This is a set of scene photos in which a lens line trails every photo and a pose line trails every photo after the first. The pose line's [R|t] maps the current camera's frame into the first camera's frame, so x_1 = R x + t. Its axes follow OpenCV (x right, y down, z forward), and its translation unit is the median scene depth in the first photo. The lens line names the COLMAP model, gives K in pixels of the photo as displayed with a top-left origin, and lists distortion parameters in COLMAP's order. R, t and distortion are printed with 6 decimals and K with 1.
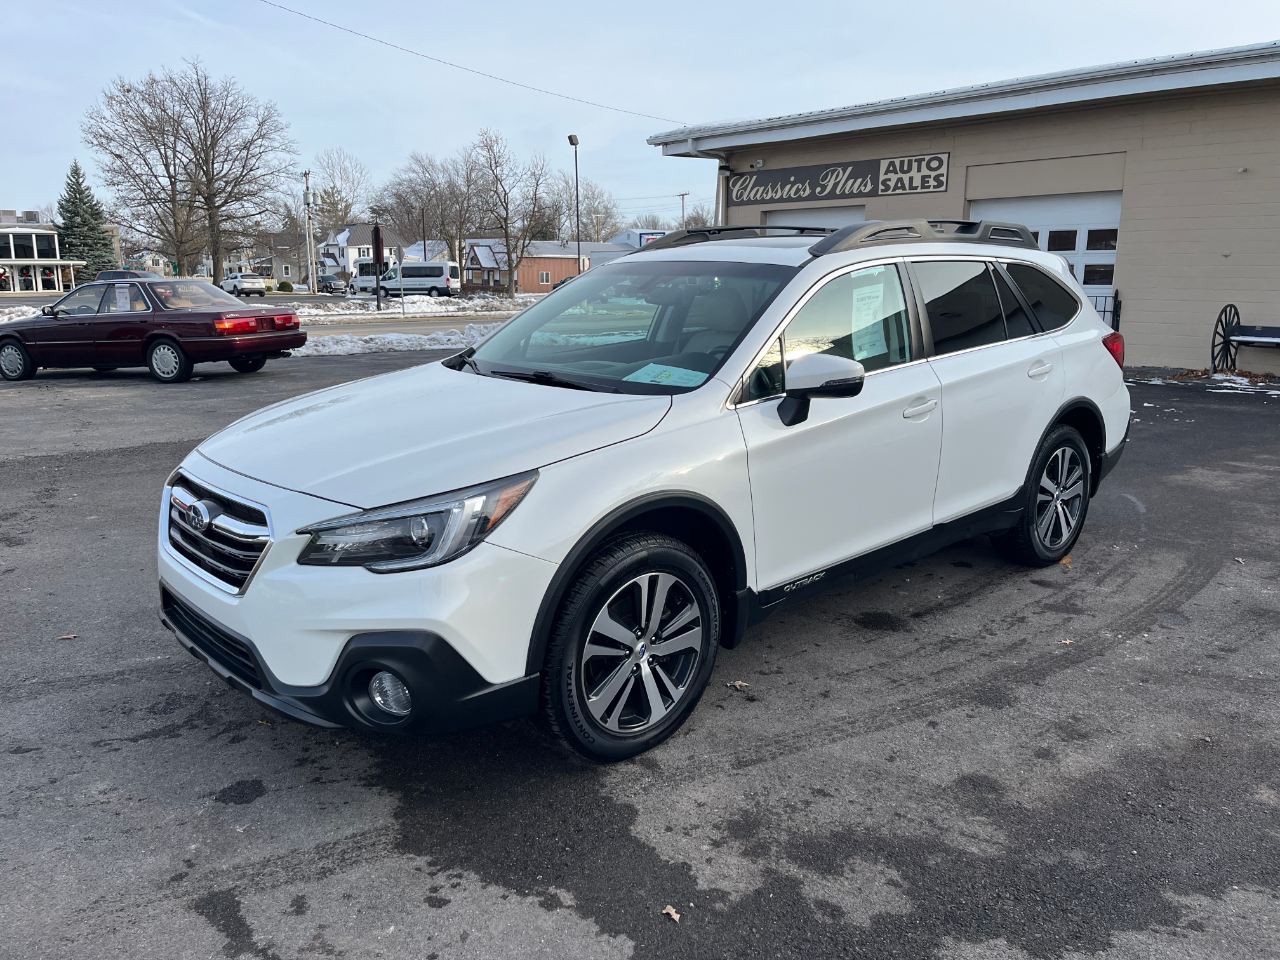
lens RADIAL K [[1003.2, 0, 644.5], [0, 1003.2, 459.4], [0, 0, 1]] dist [0.095781, -0.135406]
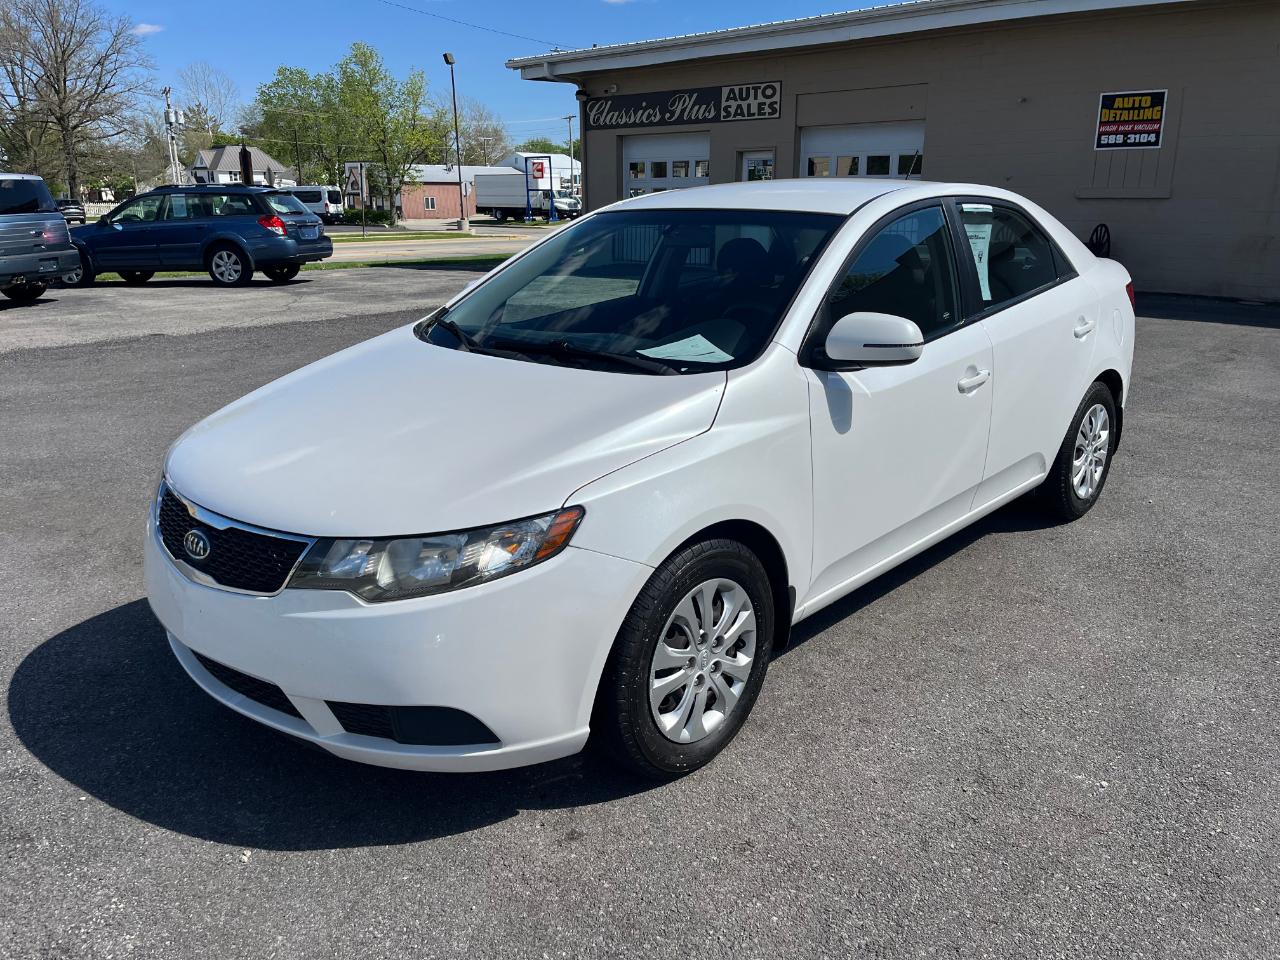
lens RADIAL K [[1003.2, 0, 653.9], [0, 1003.2, 482.7], [0, 0, 1]] dist [0.095781, -0.135406]
pose [[0.994201, -0.031140, 0.102935, 0.010337], [0.021741, 0.995595, 0.091200, 0.005452], [-0.105321, -0.088433, 0.990498, -0.023477]]
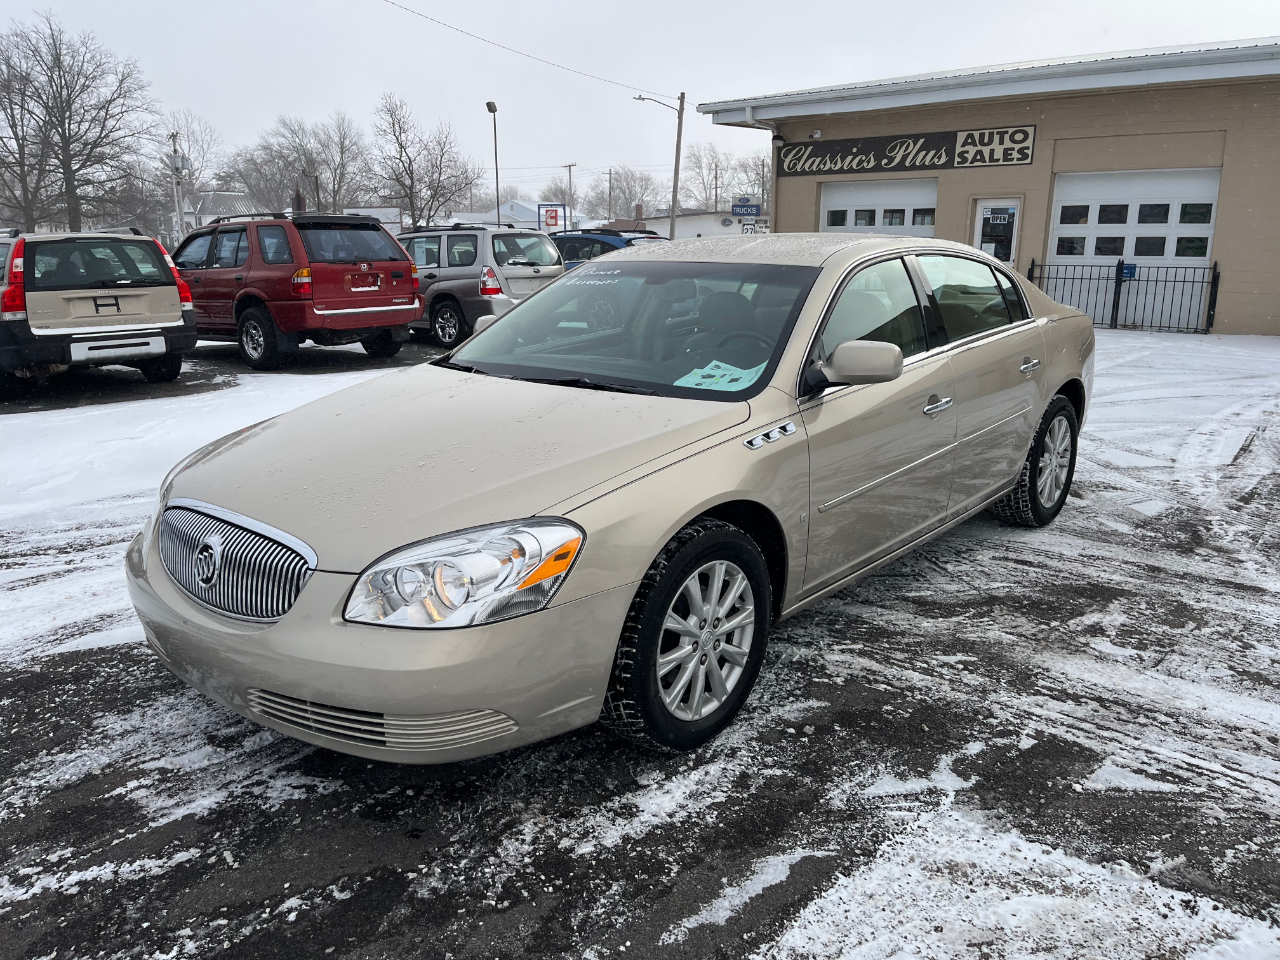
lens RADIAL K [[1003.2, 0, 635.3], [0, 1003.2, 458.8], [0, 0, 1]] dist [0.095781, -0.135406]
pose [[0.990371, -0.023738, 0.136386, -0.061947], [0.020367, 0.999453, 0.026059, -0.000817], [-0.136930, -0.023030, 0.990313, 0.008762]]
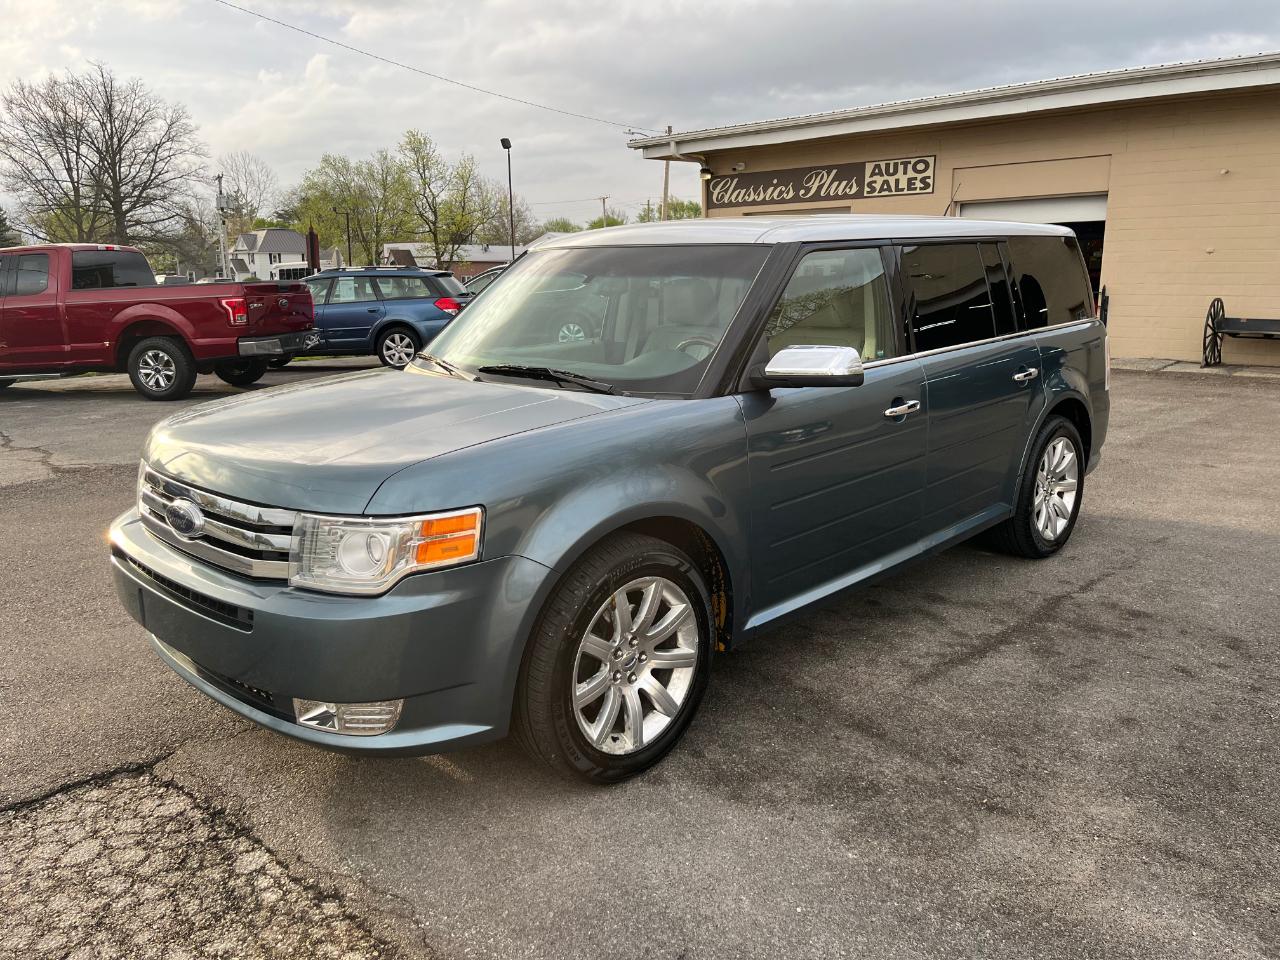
lens RADIAL K [[1003.2, 0, 635.7], [0, 1003.2, 461.0], [0, 0, 1]] dist [0.095781, -0.135406]
pose [[0.996614, -0.024419, 0.078513, -0.023879], [0.024550, 0.999698, -0.000703, 0.000815], [-0.078472, 0.002628, 0.996913, -0.002642]]
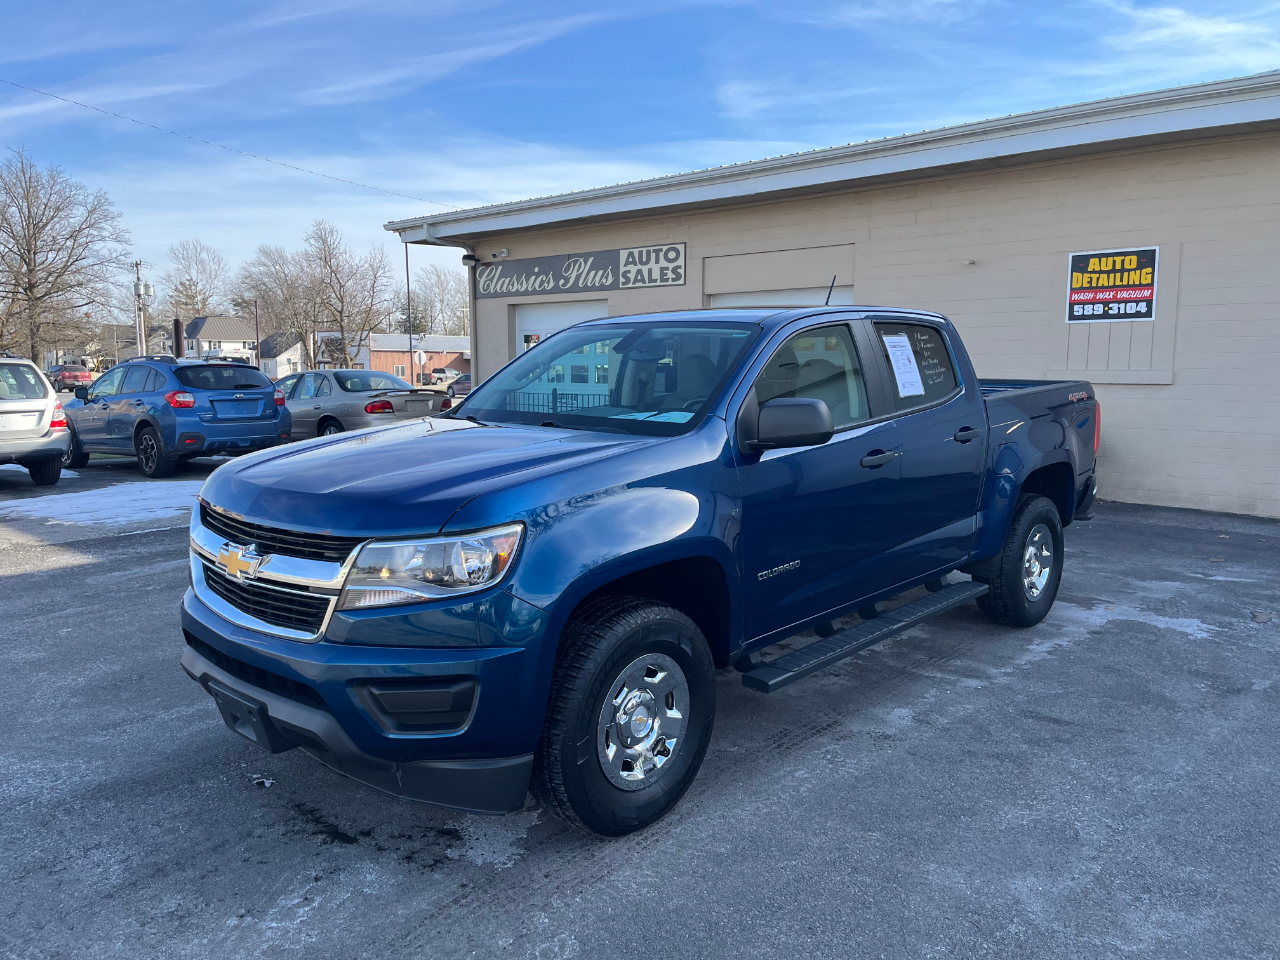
lens RADIAL K [[1003.2, 0, 633.3], [0, 1003.2, 468.6], [0, 0, 1]] dist [0.095781, -0.135406]
pose [[0.995009, -0.010797, 0.099196, 0.041032], [0.018788, 0.996619, -0.079985, -0.007545], [-0.097997, 0.081450, 0.991848, 0.032166]]
